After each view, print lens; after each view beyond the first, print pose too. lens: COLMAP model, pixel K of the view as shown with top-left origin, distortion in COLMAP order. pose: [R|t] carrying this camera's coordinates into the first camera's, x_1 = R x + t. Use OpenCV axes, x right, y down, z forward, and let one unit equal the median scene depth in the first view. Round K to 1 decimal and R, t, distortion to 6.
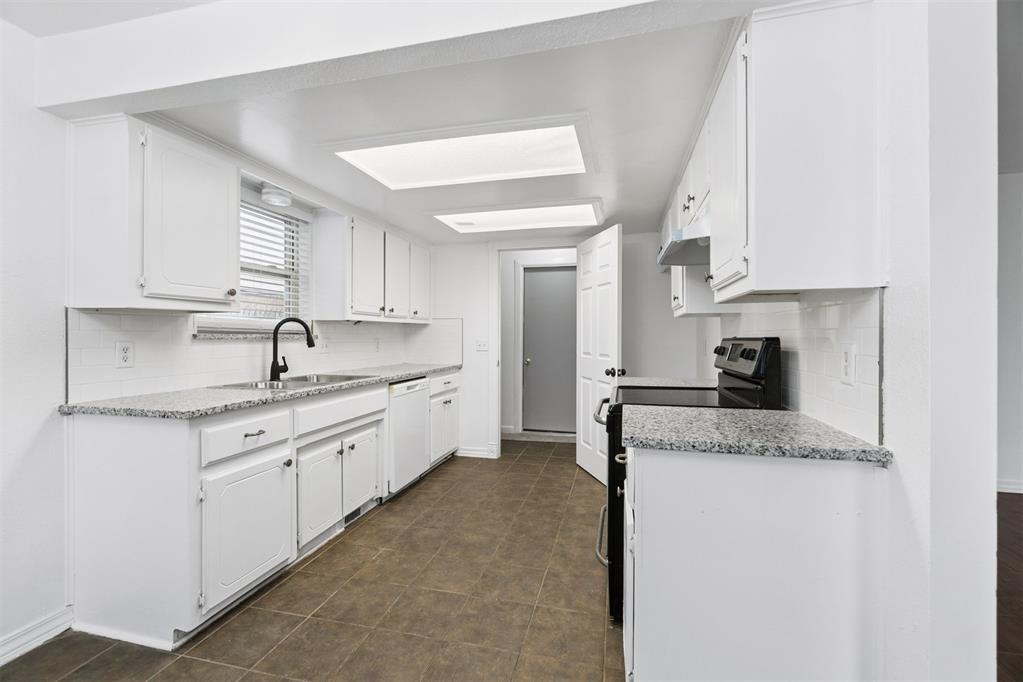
lens RADIAL K [[441.6, 0, 507.0], [0, 441.6, 335.7], [0, 0, 1]] dist [0.001887, 0.000354]
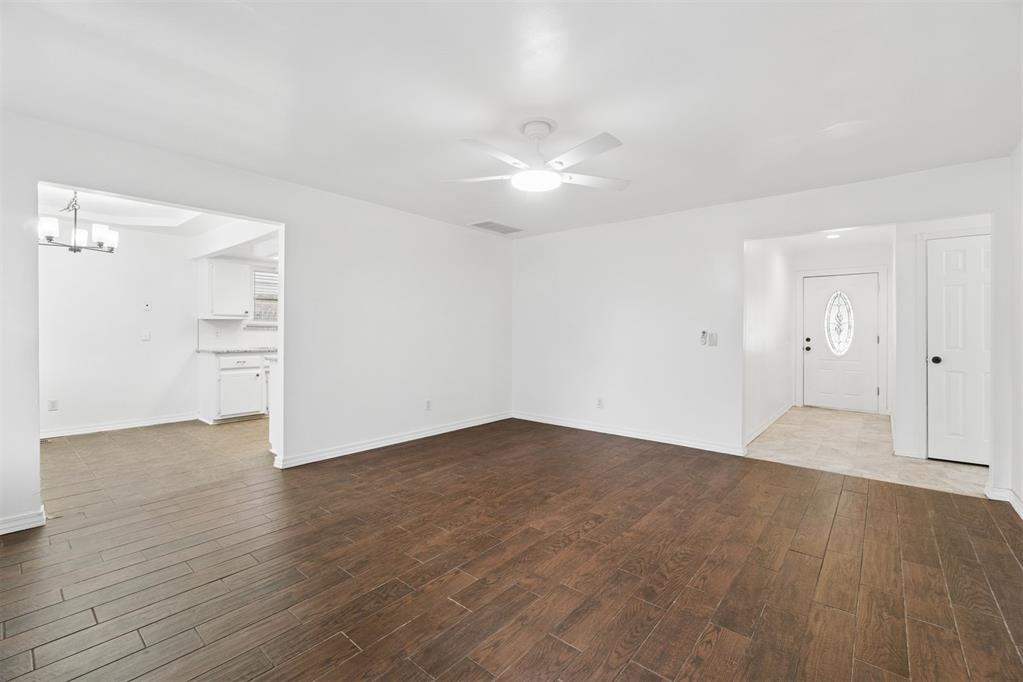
lens RADIAL K [[441.6, 0, 514.9], [0, 441.6, 333.5], [0, 0, 1]] dist [0.001887, 0.000354]
pose [[0.897455, 0.006113, -0.441064, 2.448384], [-0.004843, 0.999980, 0.004005, 0.017758], [0.441080, -0.001459, 0.897466, -0.848480]]
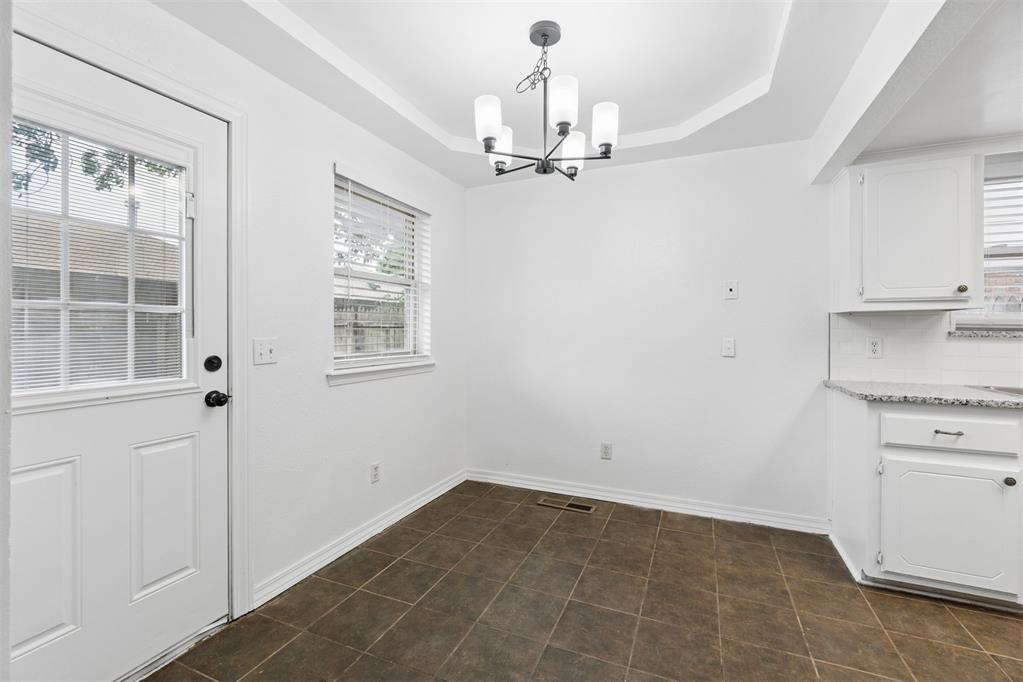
lens RADIAL K [[441.6, 0, 511.9], [0, 441.6, 334.5], [0, 0, 1]] dist [0.001887, 0.000354]
pose [[-0.168028, 0.005789, -0.985765, 0.597851], [-0.002934, 0.999975, 0.006372, -0.000248], [0.985778, 0.003963, -0.168007, 0.221435]]
